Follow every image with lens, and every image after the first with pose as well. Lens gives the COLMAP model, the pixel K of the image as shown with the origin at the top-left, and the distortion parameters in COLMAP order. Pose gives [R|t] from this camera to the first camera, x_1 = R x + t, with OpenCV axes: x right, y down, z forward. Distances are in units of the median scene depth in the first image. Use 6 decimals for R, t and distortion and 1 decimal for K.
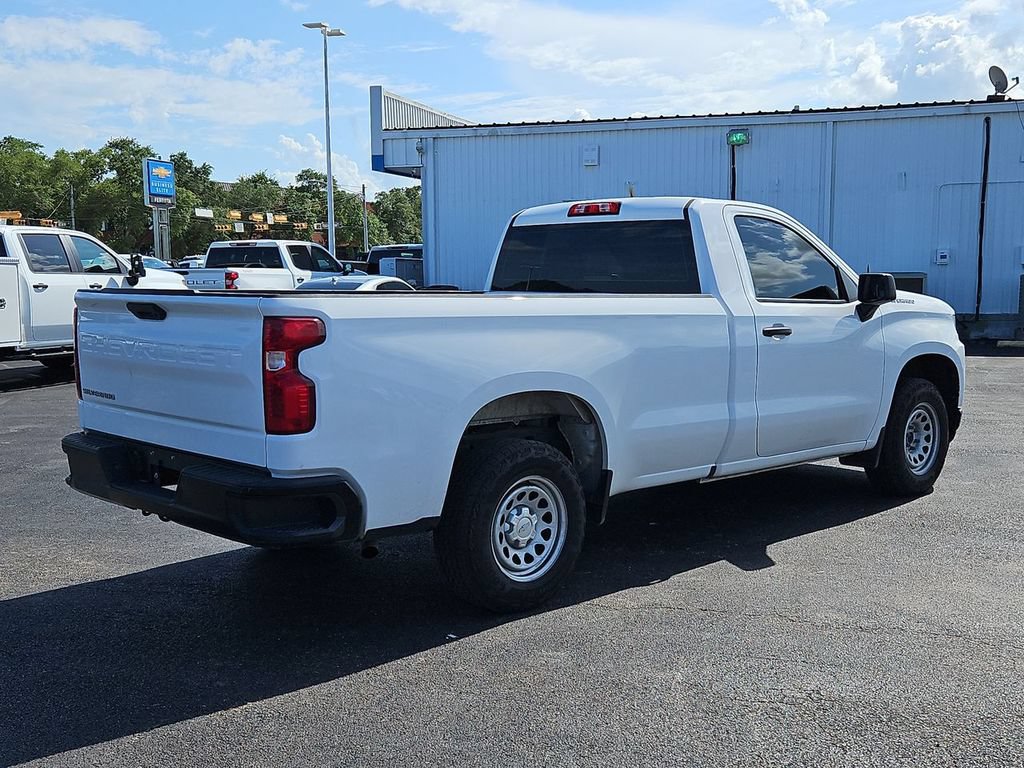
lens RADIAL K [[1174.9, 0, 512.0], [0, 1174.9, 384.0], [0, 0, 1]] dist [0.073838, -0.007766]
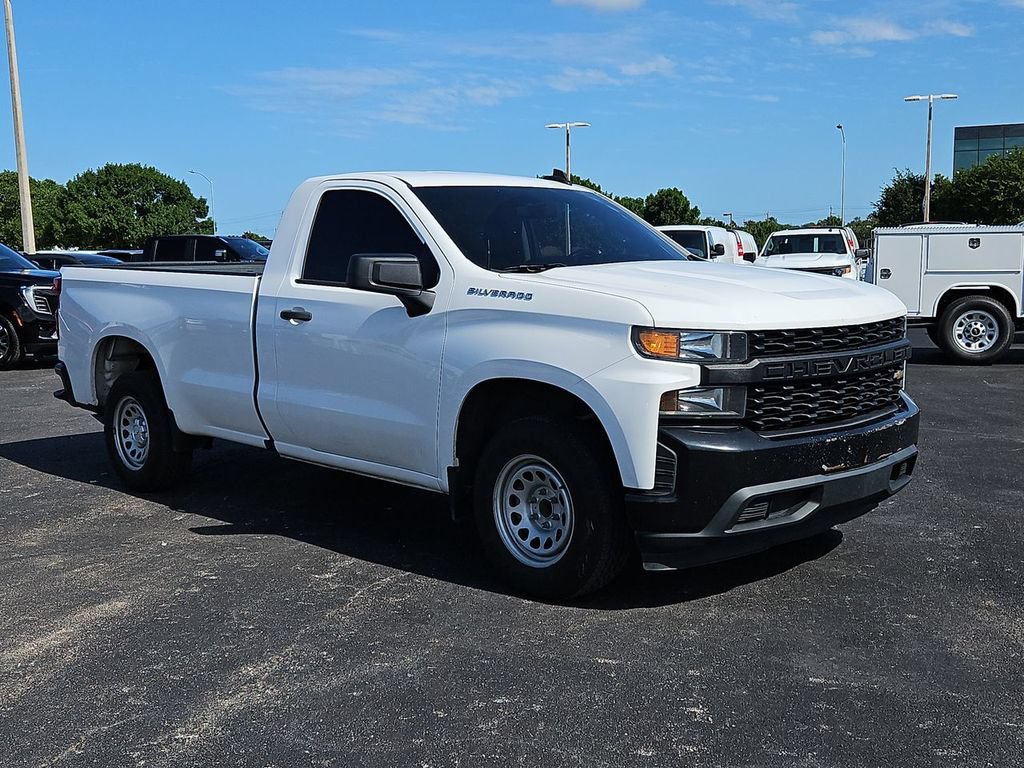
lens RADIAL K [[1153.2, 0, 512.0], [0, 1153.2, 384.0], [0, 0, 1]] dist [0.184001, -0.289001]
pose [[0.007885, 0.117521, -0.993039, 1.181350], [-0.083611, 0.989670, 0.116459, -0.115367], [0.996467, 0.082111, 0.017630, 1.198578]]
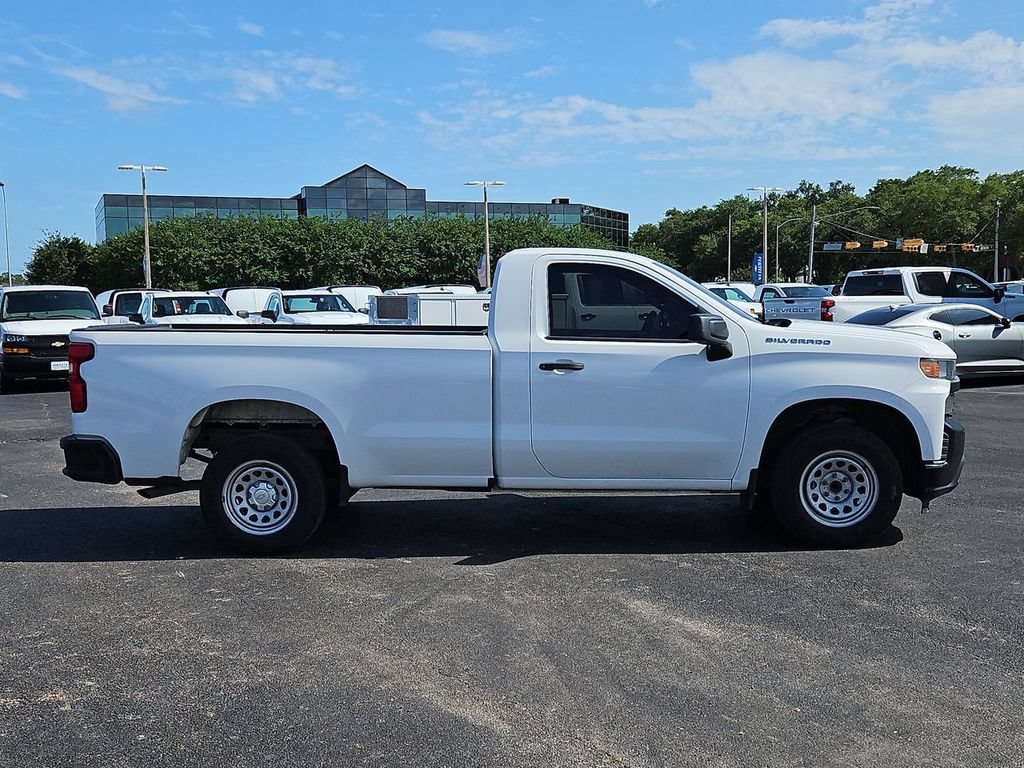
lens RADIAL K [[1174.9, 0, 512.0], [0, 1174.9, 384.0], [0, 0, 1]] dist [0.073838, -0.007766]
pose [[0.683868, 0.047170, -0.728079, 1.040862], [-0.060020, 0.998163, 0.008292, -0.035023], [0.727133, 0.038029, 0.685443, 0.209795]]
